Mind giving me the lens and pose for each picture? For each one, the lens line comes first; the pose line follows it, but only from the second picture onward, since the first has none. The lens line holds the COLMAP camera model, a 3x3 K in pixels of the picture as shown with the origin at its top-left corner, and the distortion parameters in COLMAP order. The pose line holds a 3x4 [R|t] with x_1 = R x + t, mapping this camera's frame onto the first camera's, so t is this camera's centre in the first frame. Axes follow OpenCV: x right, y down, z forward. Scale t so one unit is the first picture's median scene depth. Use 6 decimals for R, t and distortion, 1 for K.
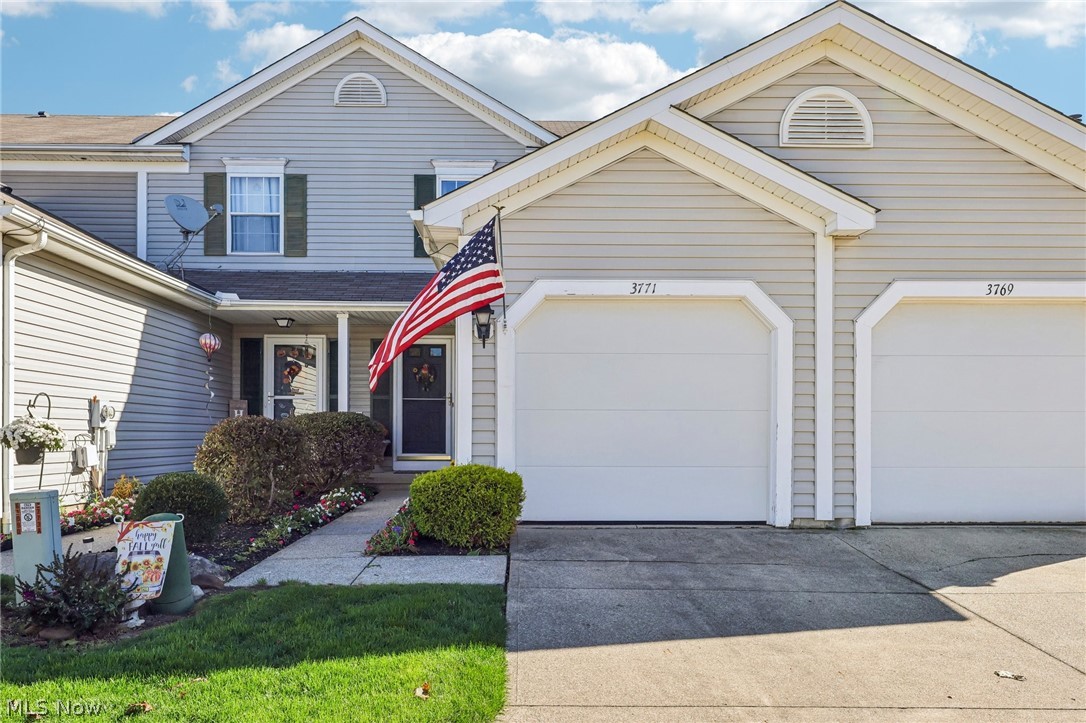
lens RADIAL K [[755.3, 0, 545.6], [0, 755.3, 367.9], [0, 0, 1]] dist [-0.002372, 0.000996]
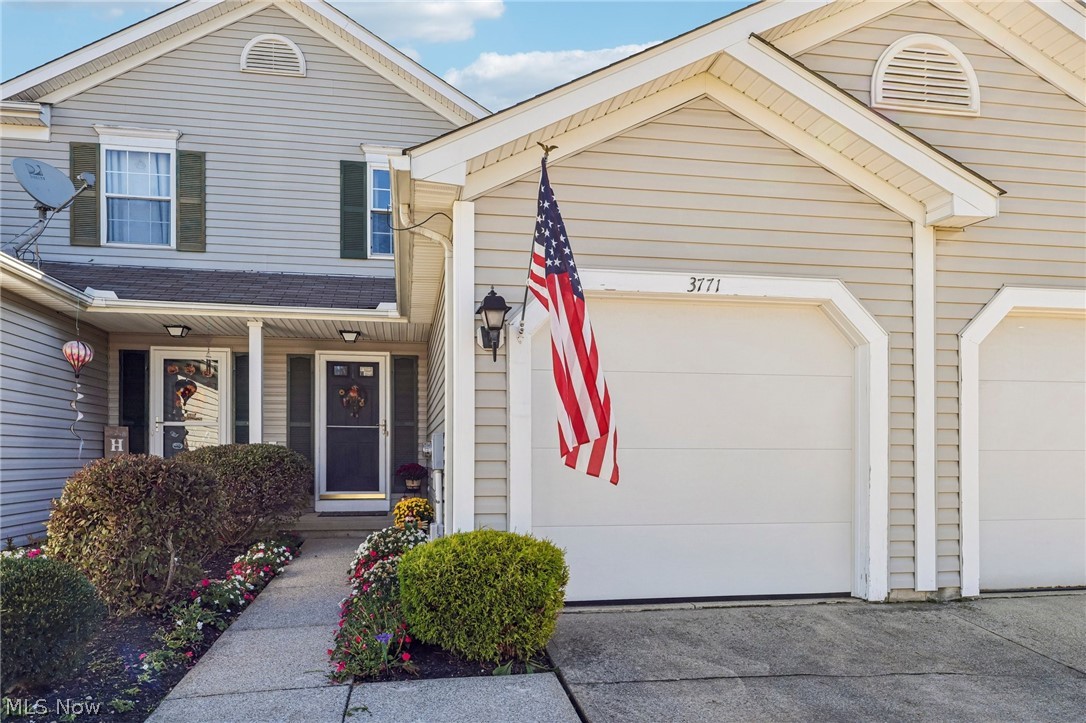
lens RADIAL K [[732.5, 0, 543.9], [0, 732.5, 408.0], [0, 0, 1]] dist [0.006558, -0.006284]
pose [[0.989788, 0.008744, 0.142279, -0.125163], [-0.011723, 0.999729, 0.020111, 0.002714], [-0.142065, -0.021574, 0.989622, 0.300547]]
